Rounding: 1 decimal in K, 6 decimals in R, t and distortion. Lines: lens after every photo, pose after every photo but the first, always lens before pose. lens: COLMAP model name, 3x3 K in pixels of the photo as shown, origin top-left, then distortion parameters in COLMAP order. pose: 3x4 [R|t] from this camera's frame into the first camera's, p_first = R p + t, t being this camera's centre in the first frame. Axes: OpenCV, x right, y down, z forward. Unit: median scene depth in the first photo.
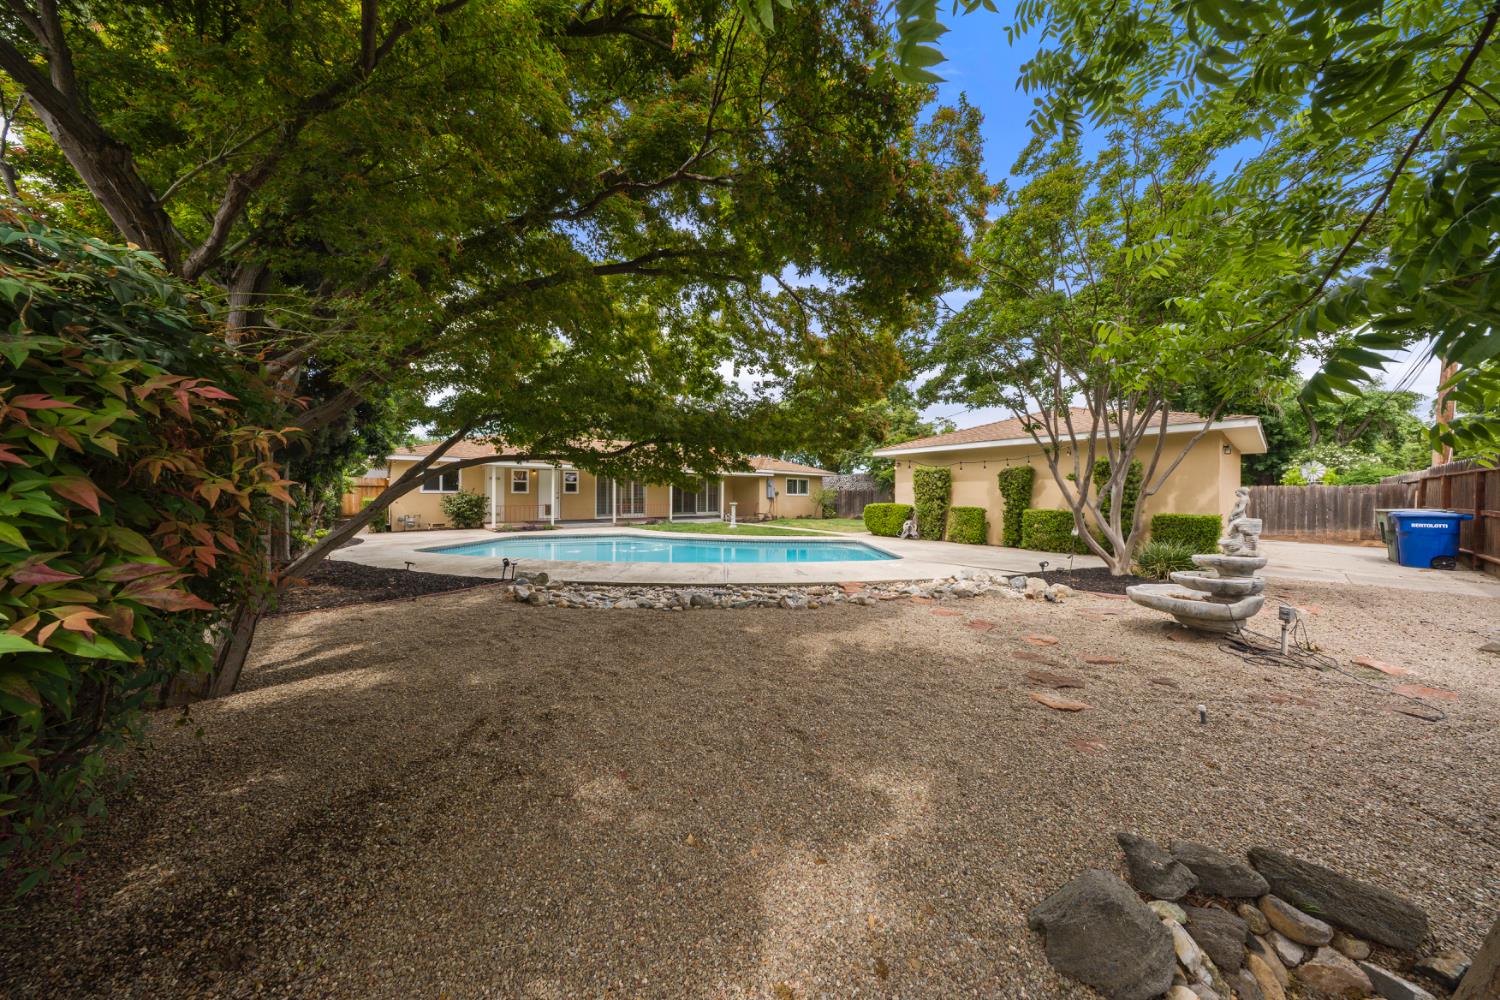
lens RADIAL K [[444.0, 0, 749.6], [0, 444.0, 496.7], [0, 0, 1]] dist [-0.002321, -0.000164]
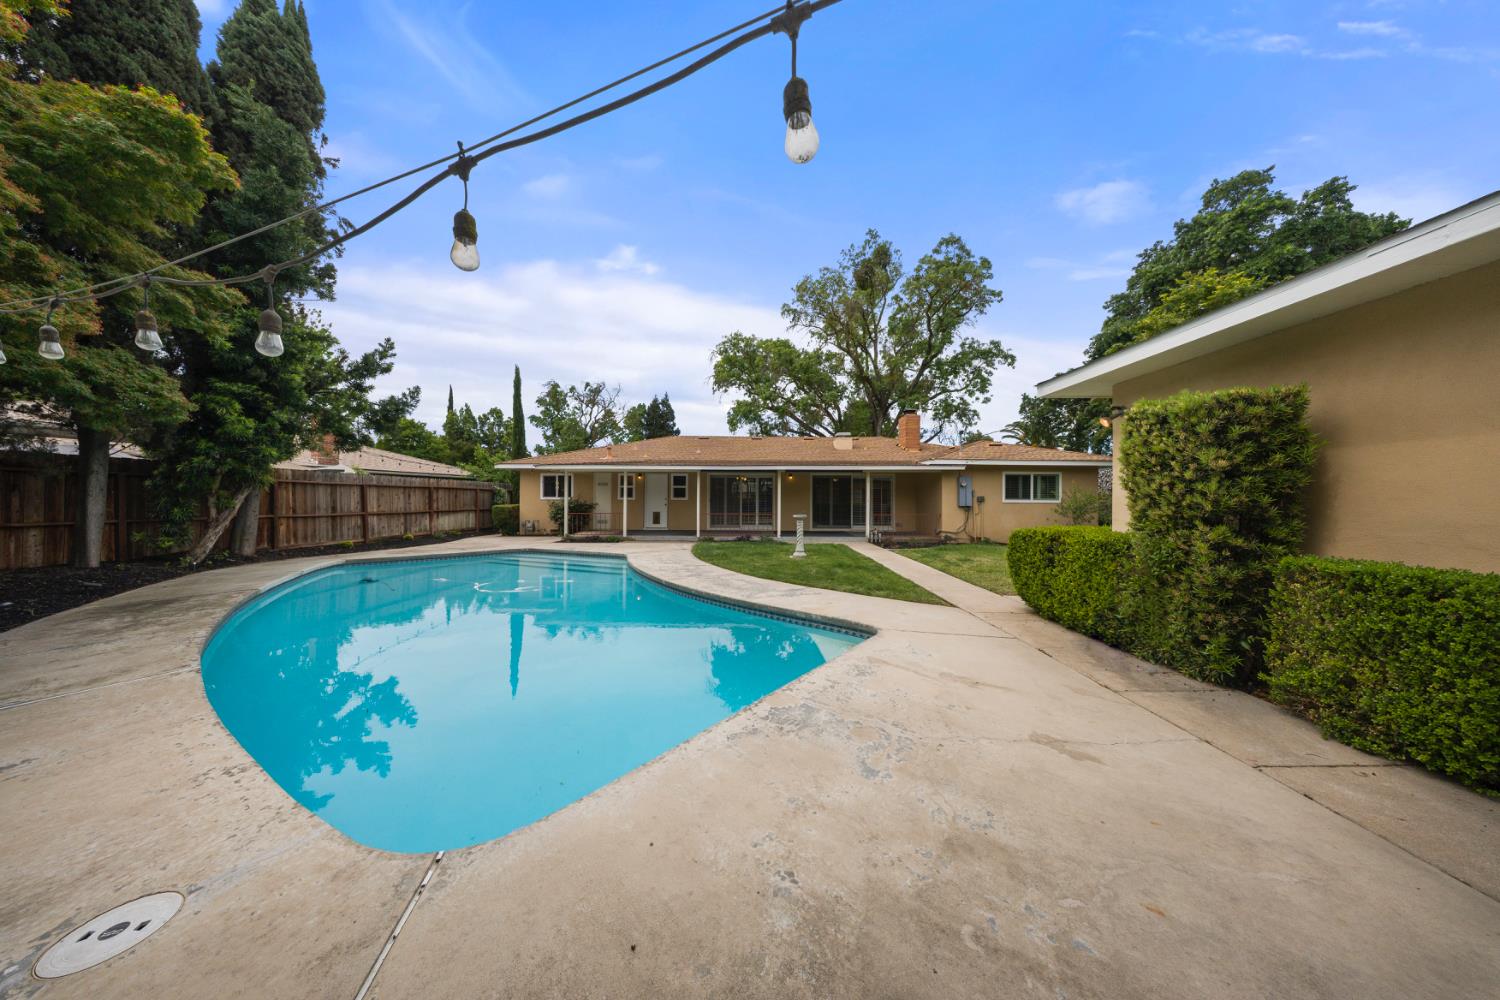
lens RADIAL K [[444.0, 0, 751.0], [0, 444.0, 500.0], [0, 0, 1]] dist [-0.002321, -0.000164]
pose [[0.755440, -0.000283, -0.655217, 0.272000], [-0.003209, 0.999986, -0.004133, -0.003465], [0.655209, 0.005225, 0.755429, 0.447511]]
